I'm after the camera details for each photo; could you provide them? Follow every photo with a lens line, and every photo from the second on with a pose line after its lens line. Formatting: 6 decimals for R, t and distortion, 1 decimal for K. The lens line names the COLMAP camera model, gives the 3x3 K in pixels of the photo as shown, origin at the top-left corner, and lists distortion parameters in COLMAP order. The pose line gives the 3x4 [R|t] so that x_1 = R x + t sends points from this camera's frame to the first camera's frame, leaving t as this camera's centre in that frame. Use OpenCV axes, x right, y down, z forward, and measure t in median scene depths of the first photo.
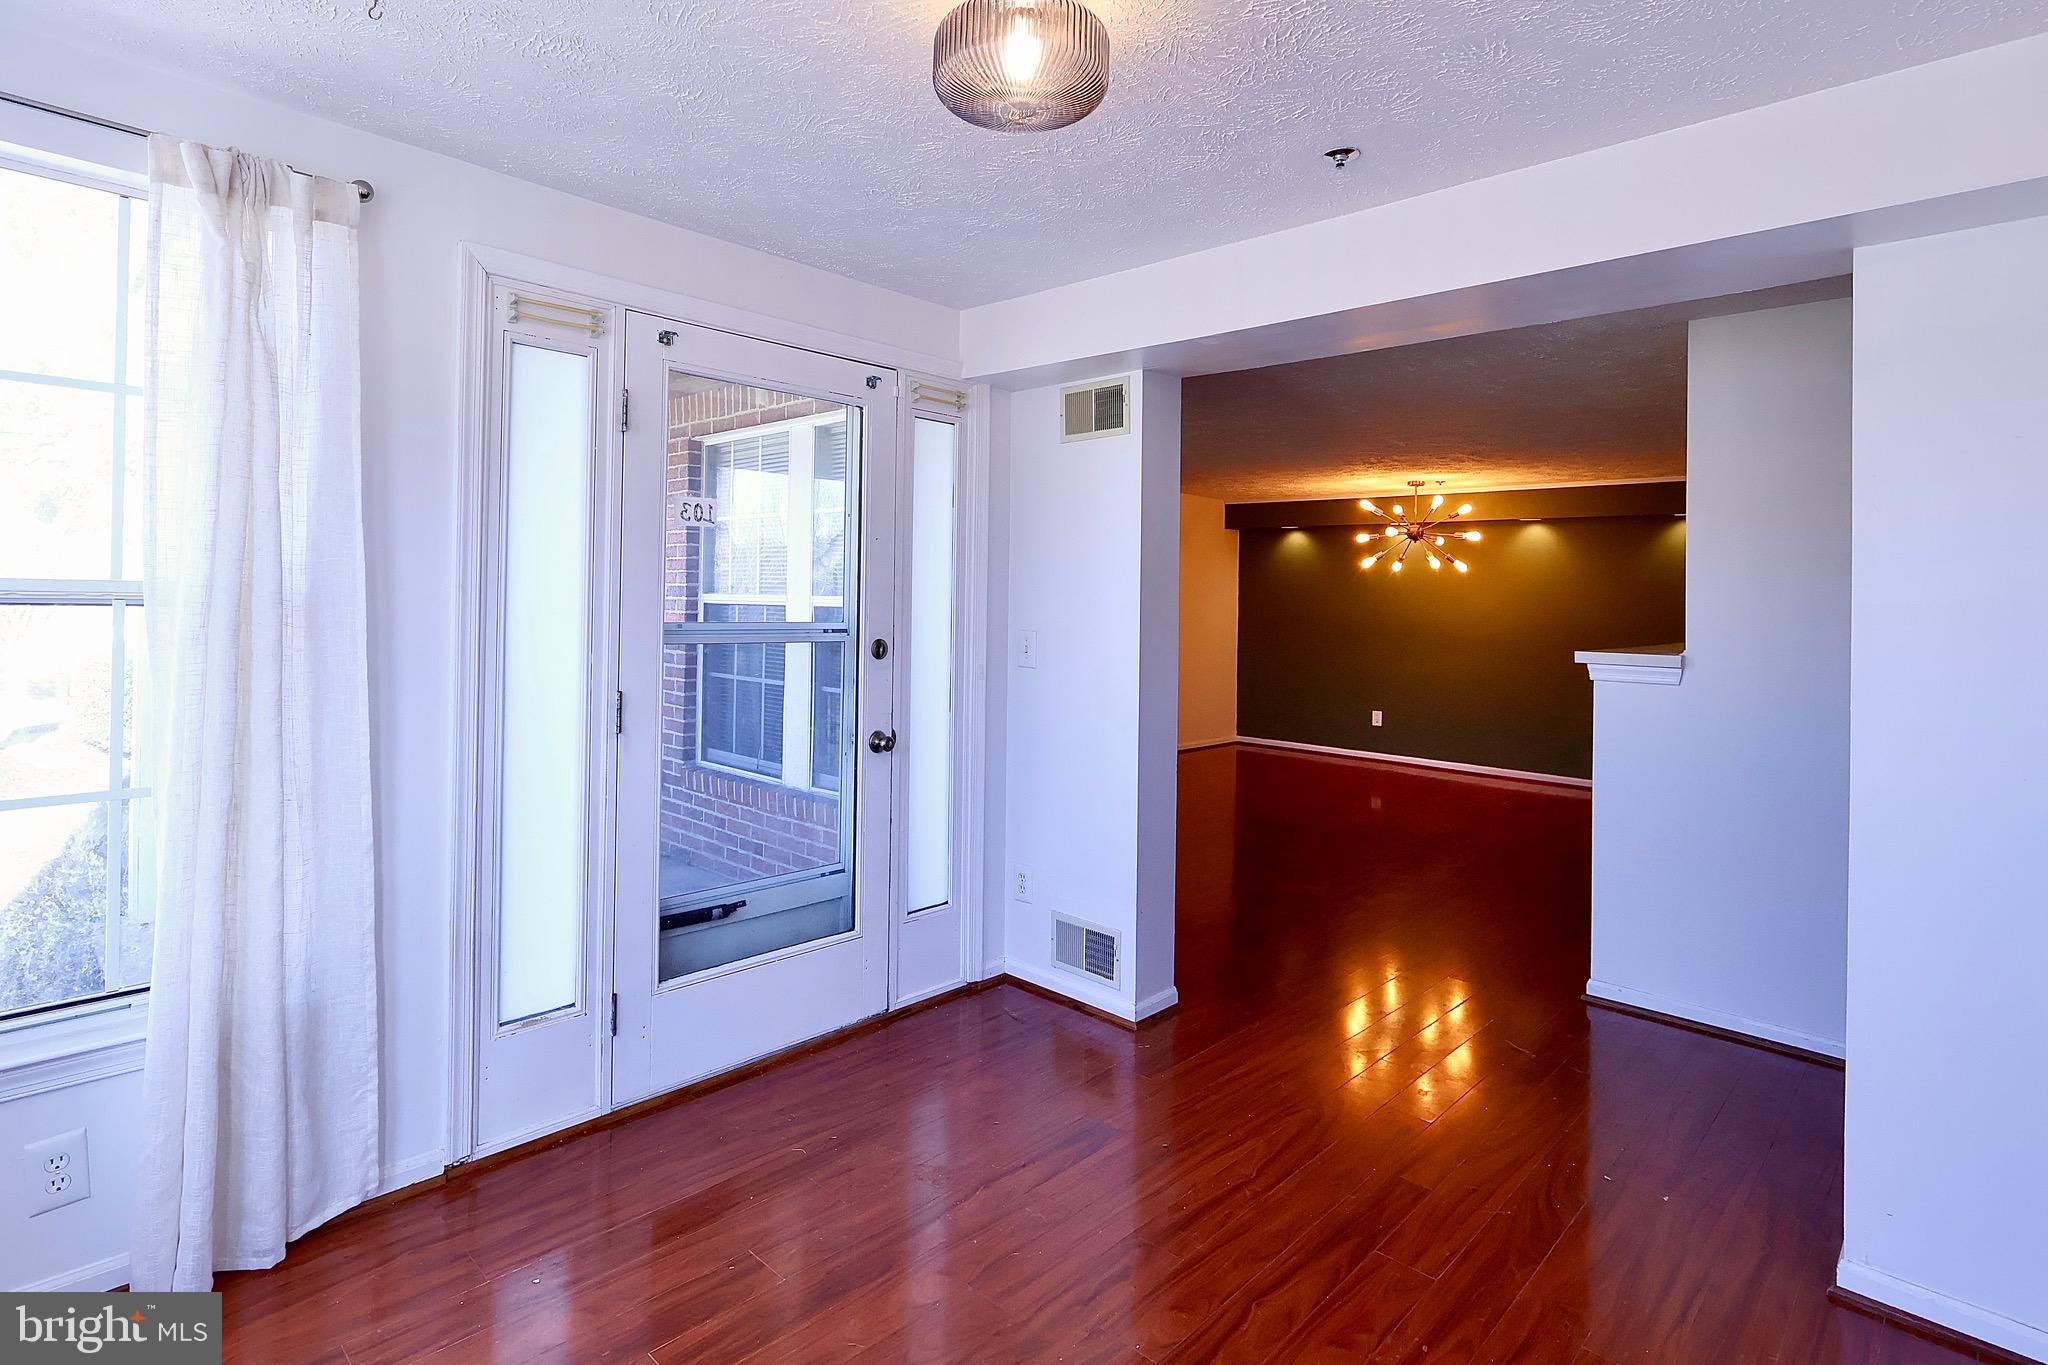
lens RADIAL K [[1025.3, 0, 954.5], [0, 1025.3, 612.1], [0, 0, 1]] dist [-0.001112, -0.000035]
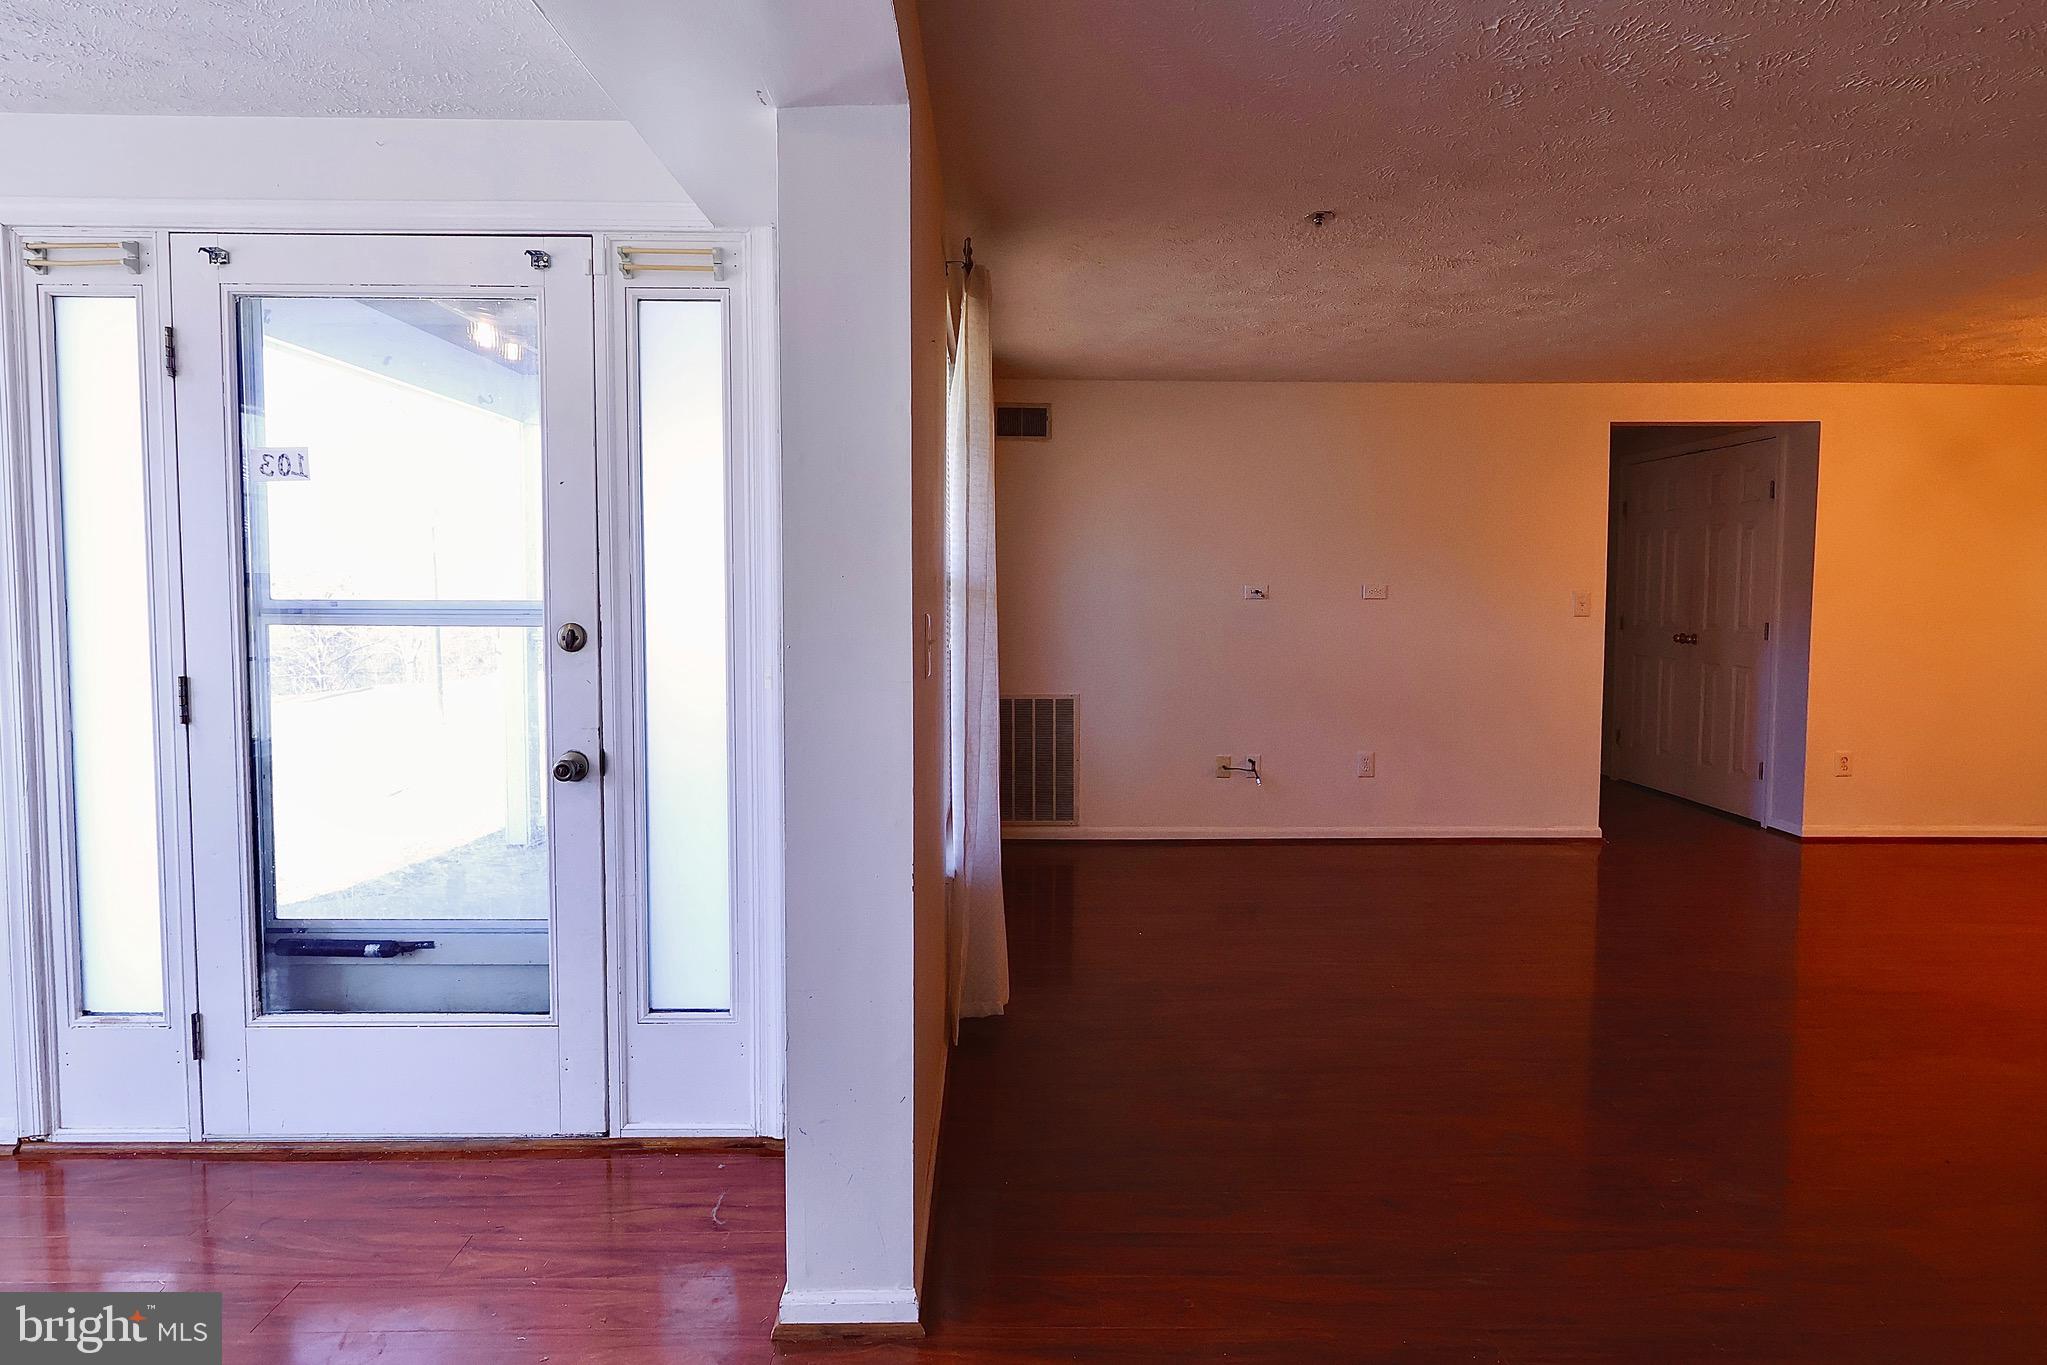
lens RADIAL K [[972.1, 0, 1017.6], [0, 972.1, 647.6], [0, 0, 1]] dist [-0.002643, 0.000035]
pose [[0.724972, 0.027098, -0.688245, 0.733950], [0.001868, 0.999145, 0.041306, 0.018660], [0.688776, -0.031231, 0.724301, 0.857502]]
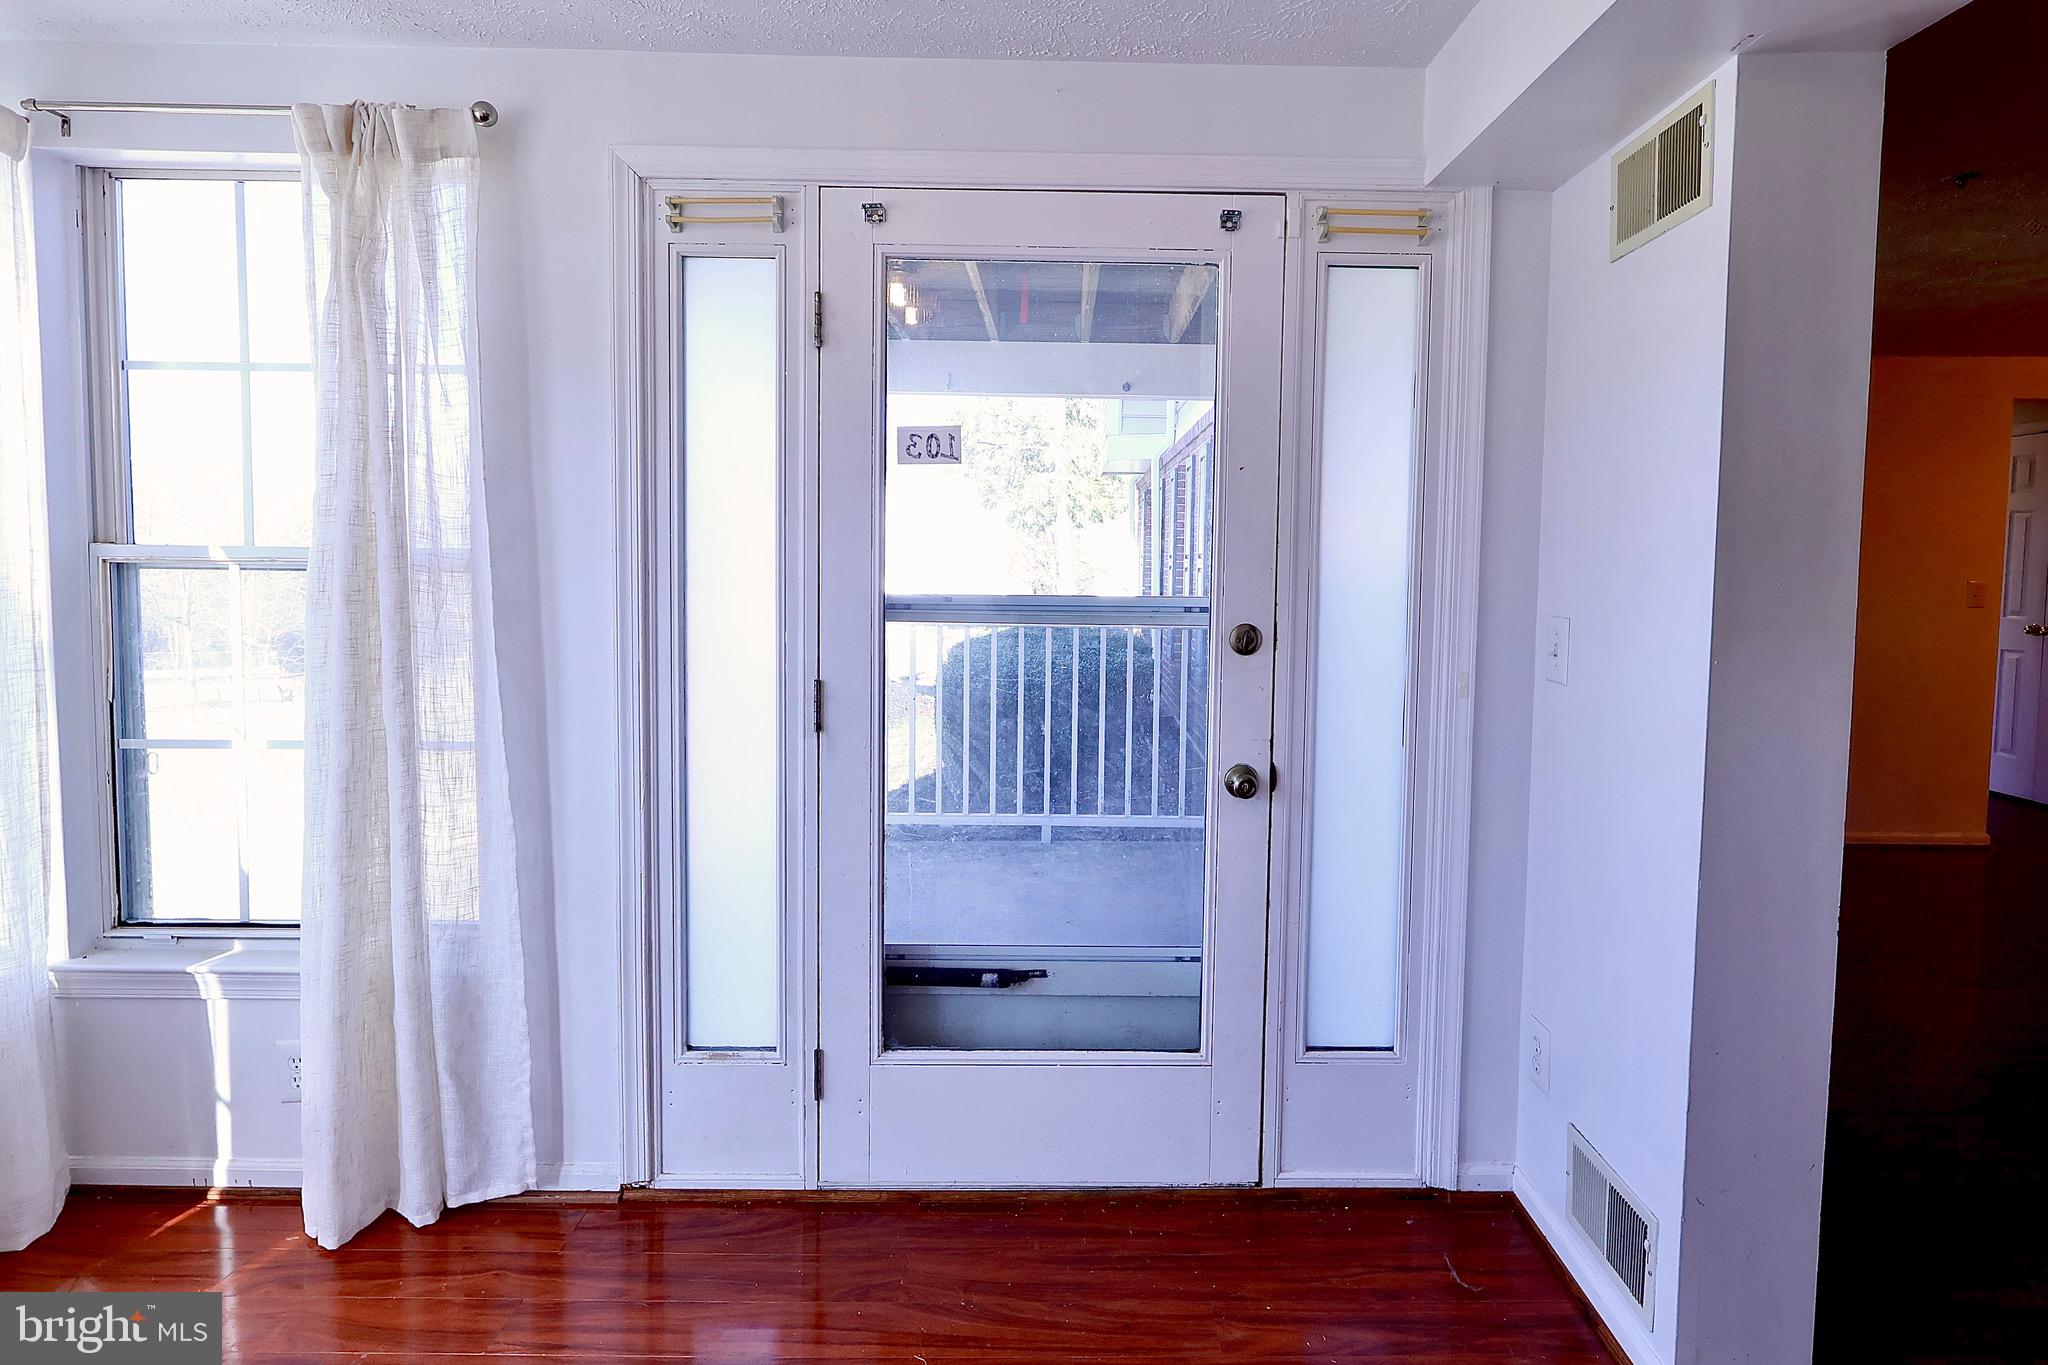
lens RADIAL K [[1025.9, 0, 1082.1], [0, 1025.9, 633.5], [0, 0, 1]] dist [-0.001561, -0.000586]
pose [[0.723947, 0.038939, -0.688756, 0.353654], [-0.005763, 0.998712, 0.050405, 0.000341], [0.689832, -0.032521, 0.723239, 0.546036]]
